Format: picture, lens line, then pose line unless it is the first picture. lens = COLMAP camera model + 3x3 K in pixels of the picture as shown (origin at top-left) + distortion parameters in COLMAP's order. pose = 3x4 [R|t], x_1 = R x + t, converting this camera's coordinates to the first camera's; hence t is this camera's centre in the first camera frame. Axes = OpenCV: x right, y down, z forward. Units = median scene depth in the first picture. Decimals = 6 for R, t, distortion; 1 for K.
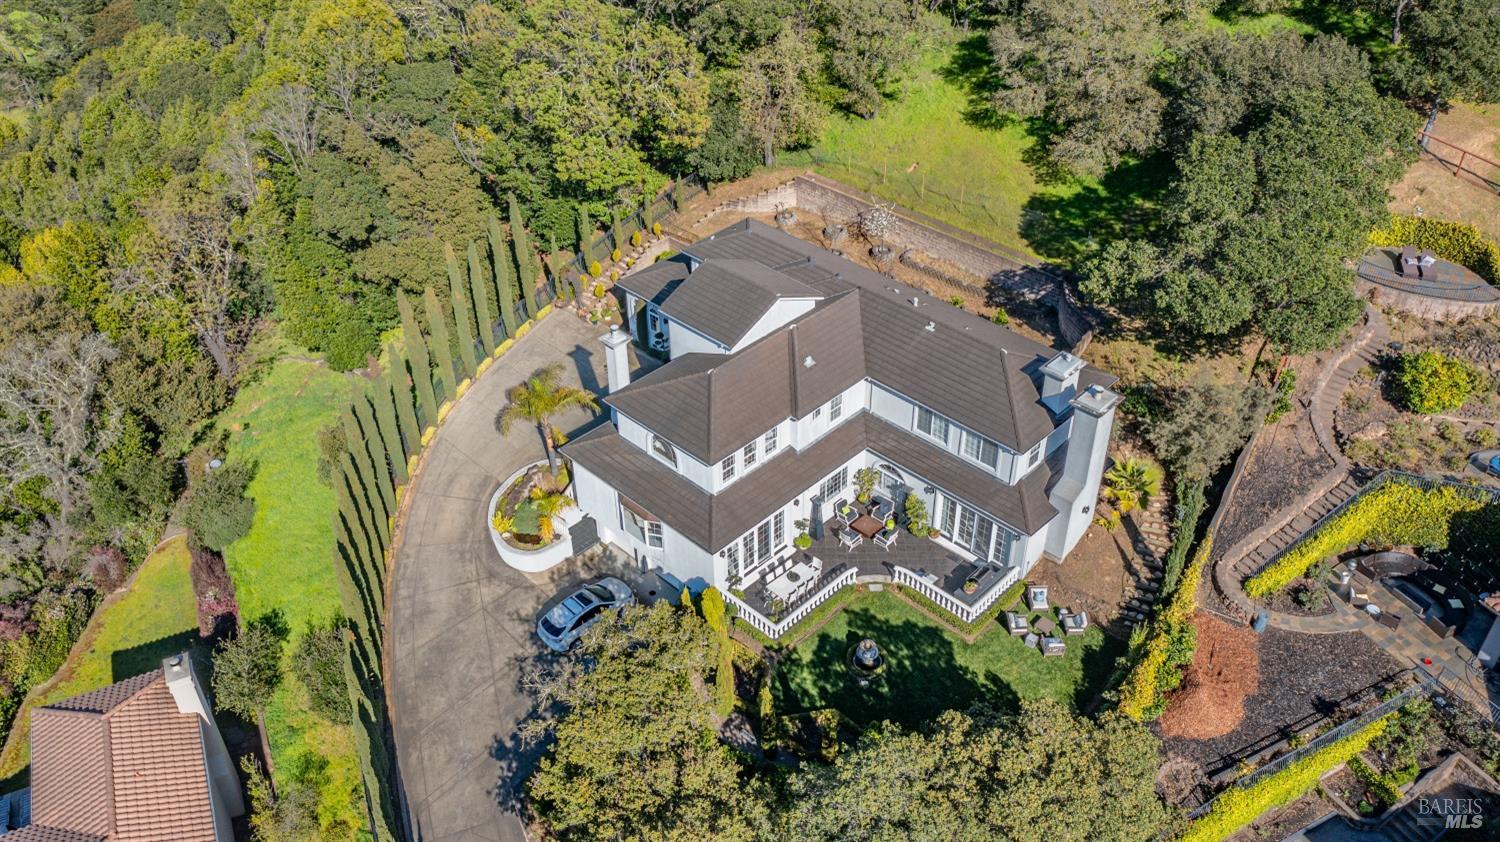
lens RADIAL K [[1184.8, 0, 750.0], [0, 1184.8, 421.0], [0, 0, 1]] dist [-0.022129, 0.007346]
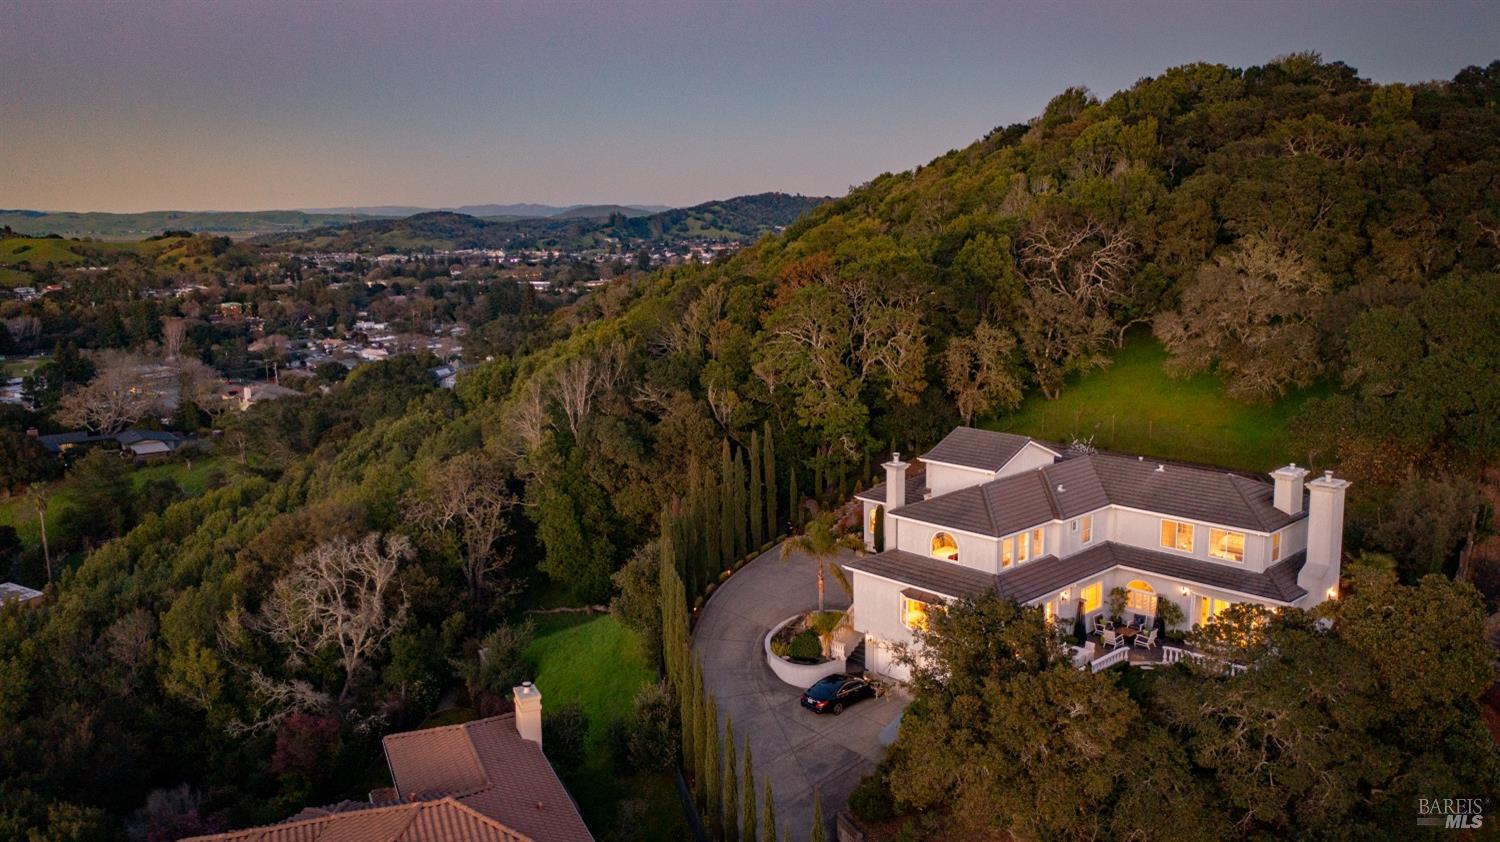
lens RADIAL K [[1184.8, 0, 750.0], [0, 1184.8, 421.0], [0, 0, 1]] dist [-0.022129, 0.007346]
pose [[0.998729, 0.002651, -0.050342, -0.195870], [-0.024710, 0.896170, -0.443021, 0.410790], [0.043940, 0.443702, 0.895096, -0.084485]]
